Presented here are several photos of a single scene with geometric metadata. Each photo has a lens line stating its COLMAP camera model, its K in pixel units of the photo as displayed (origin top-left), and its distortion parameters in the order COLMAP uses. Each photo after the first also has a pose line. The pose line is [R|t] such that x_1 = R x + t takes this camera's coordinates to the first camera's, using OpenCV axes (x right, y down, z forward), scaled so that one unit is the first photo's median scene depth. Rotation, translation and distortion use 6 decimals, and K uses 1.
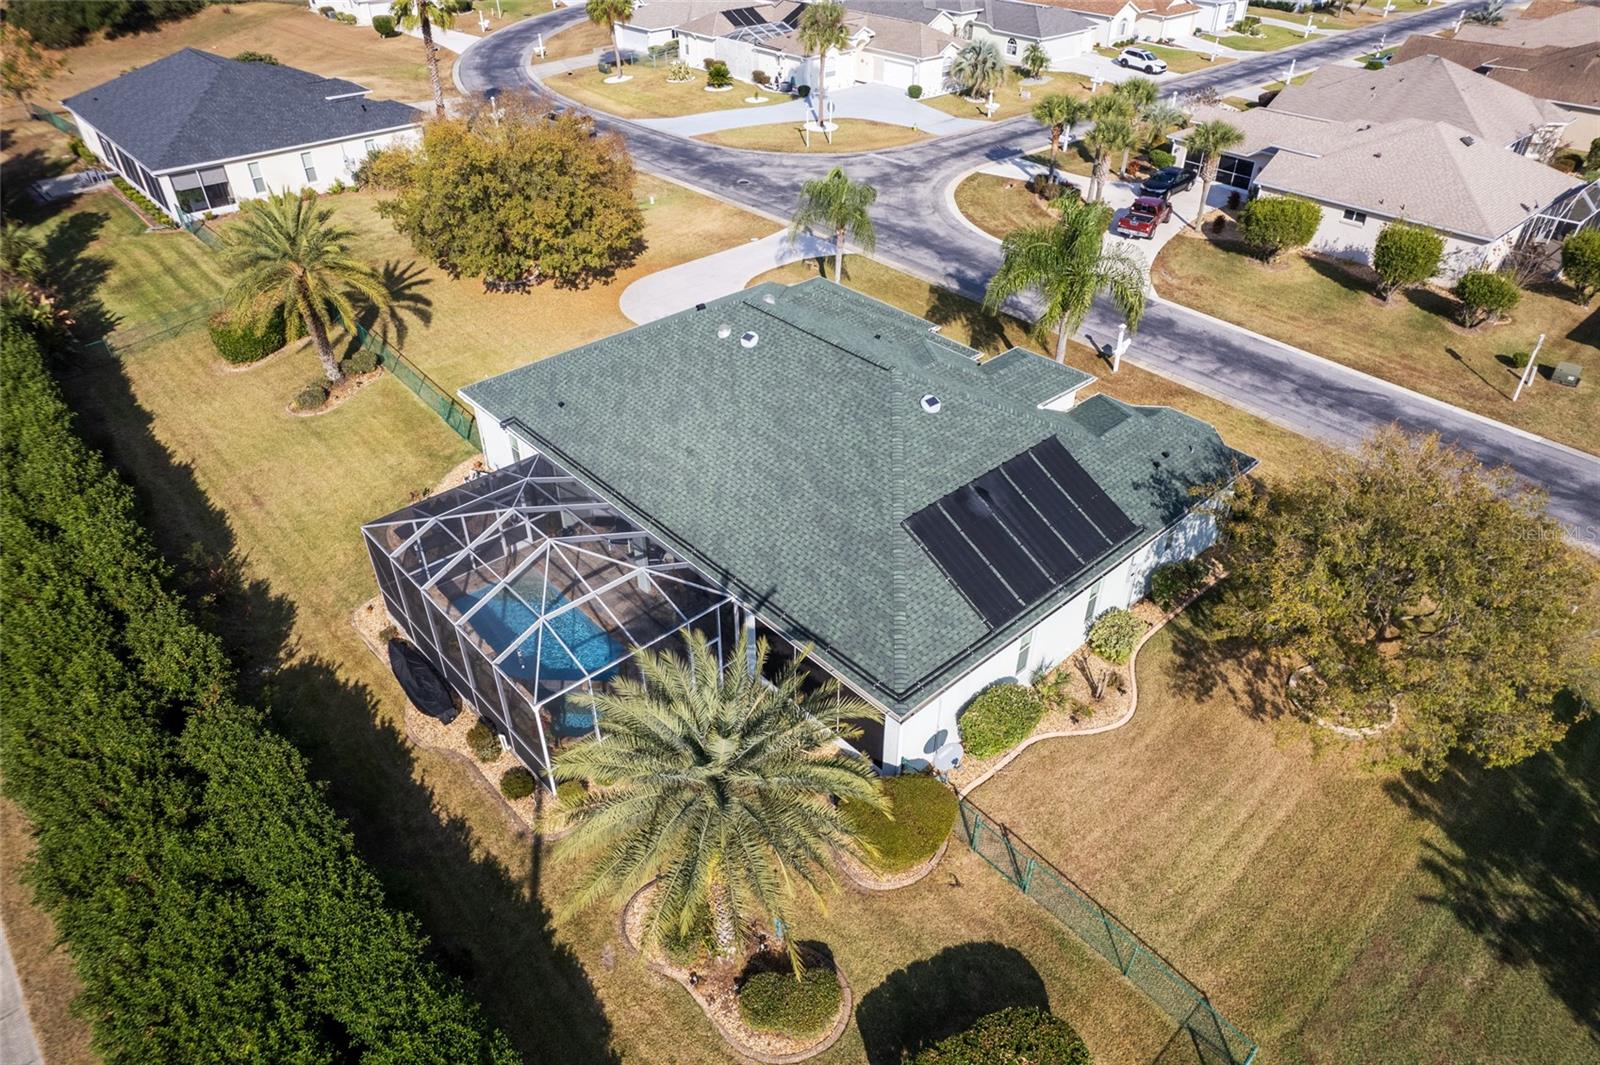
lens RADIAL K [[1020.7, 0, 808.9], [0, 1020.7, 542.3], [0, 0, 1]] dist [-0.075569, 0.061352]
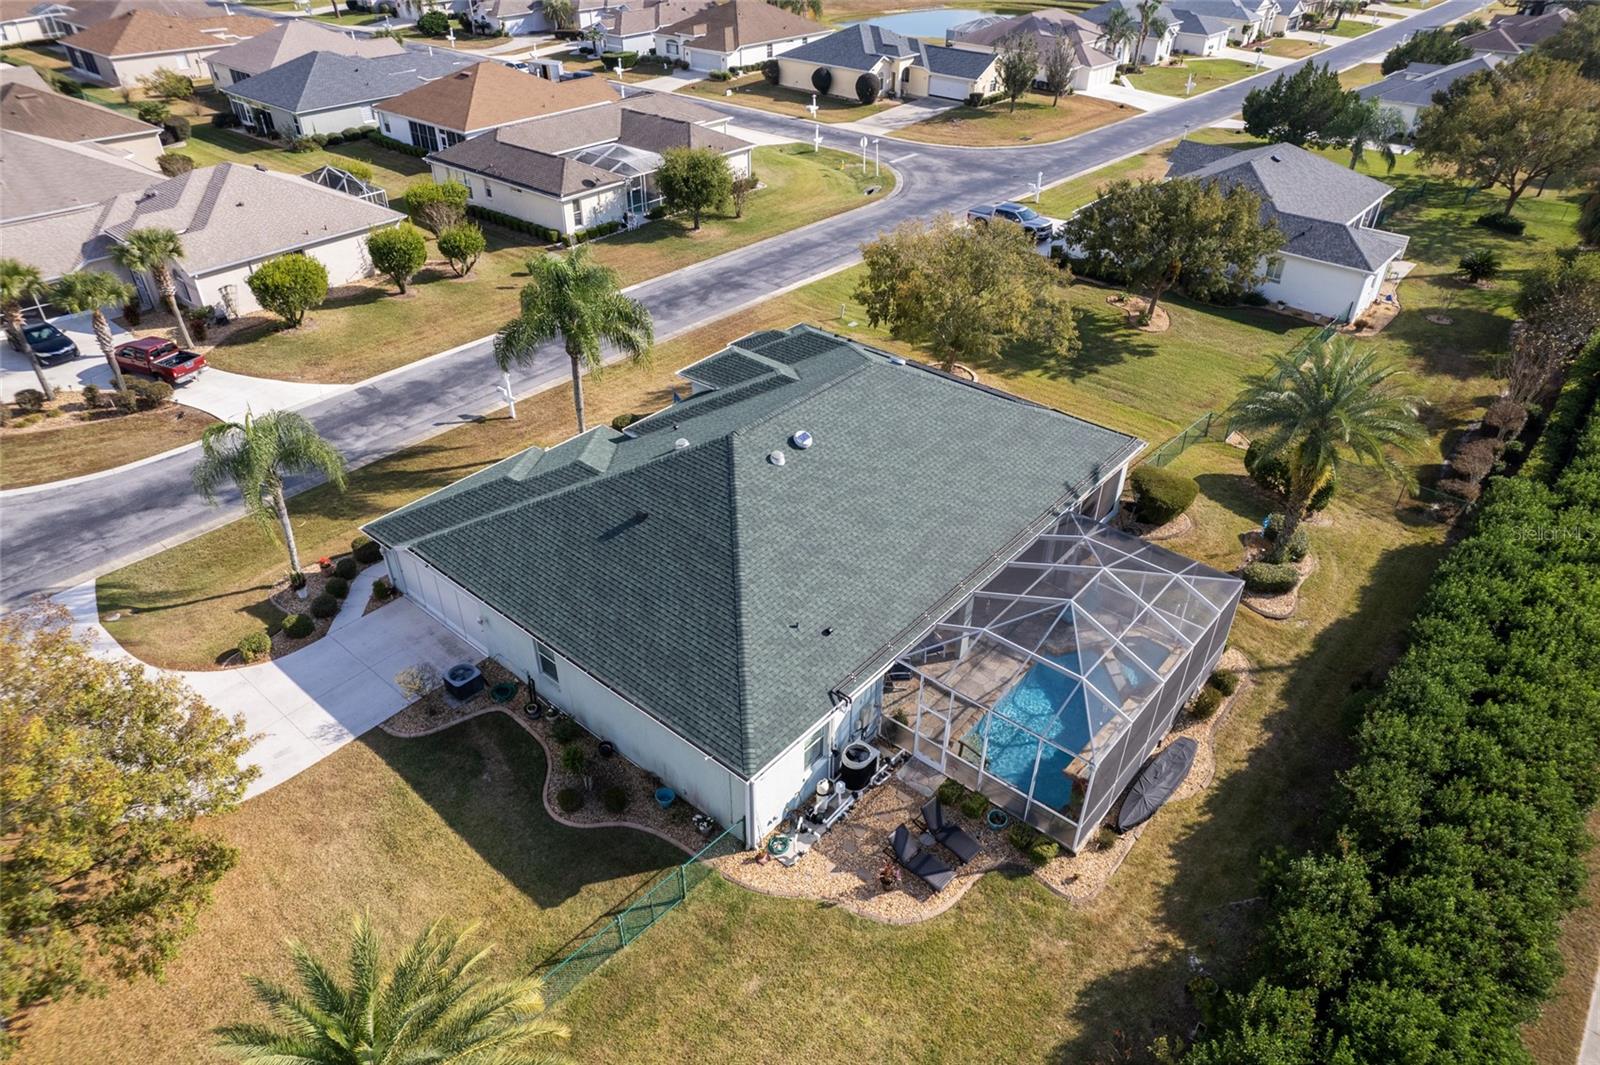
lens RADIAL K [[1020.7, 0, 808.9], [0, 1020.7, 542.3], [0, 0, 1]] dist [-0.075569, 0.061352]
pose [[-0.120263, -0.574335, 0.809738, -0.938584], [0.587114, 0.616577, 0.524528, -0.671377], [-0.800521, 0.538490, 0.263049, 0.831801]]
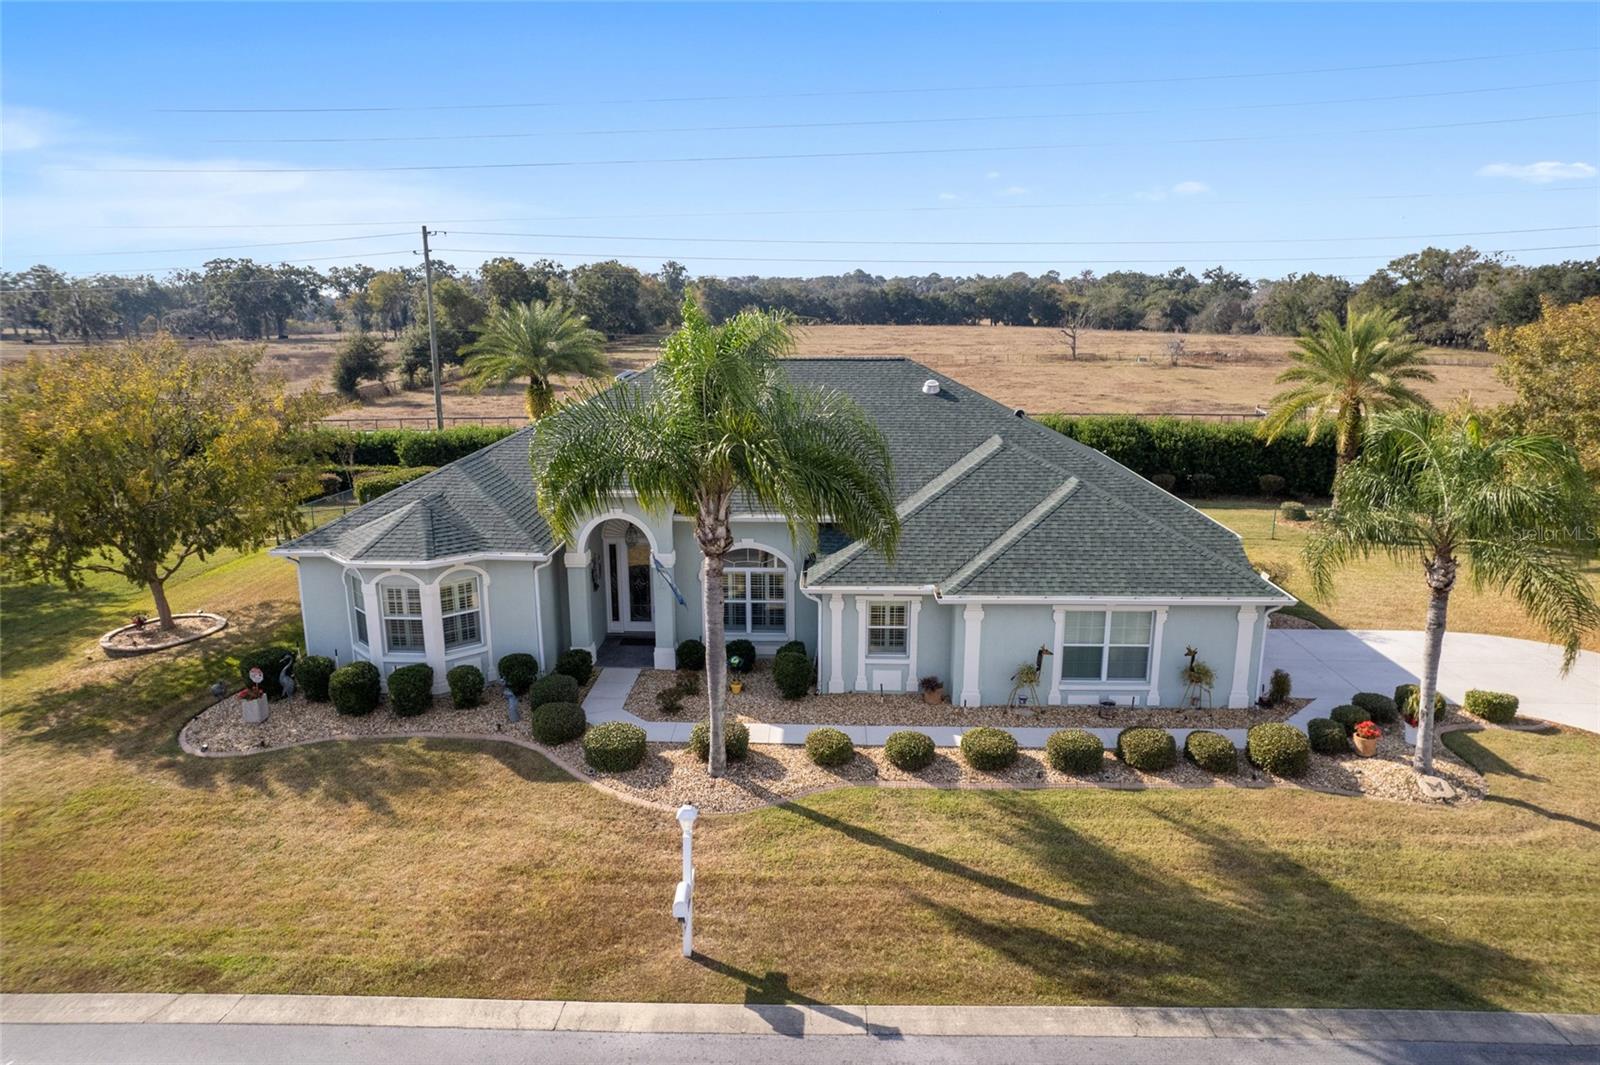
lens RADIAL K [[1020.7, 0, 808.9], [0, 1020.7, 542.3], [0, 0, 1]] dist [-0.075569, 0.061352]
pose [[-0.702152, 0.153501, -0.695284, 0.708664], [-0.424759, 0.693404, 0.582040, -0.673964], [0.571456, 0.704009, -0.421674, 1.574664]]
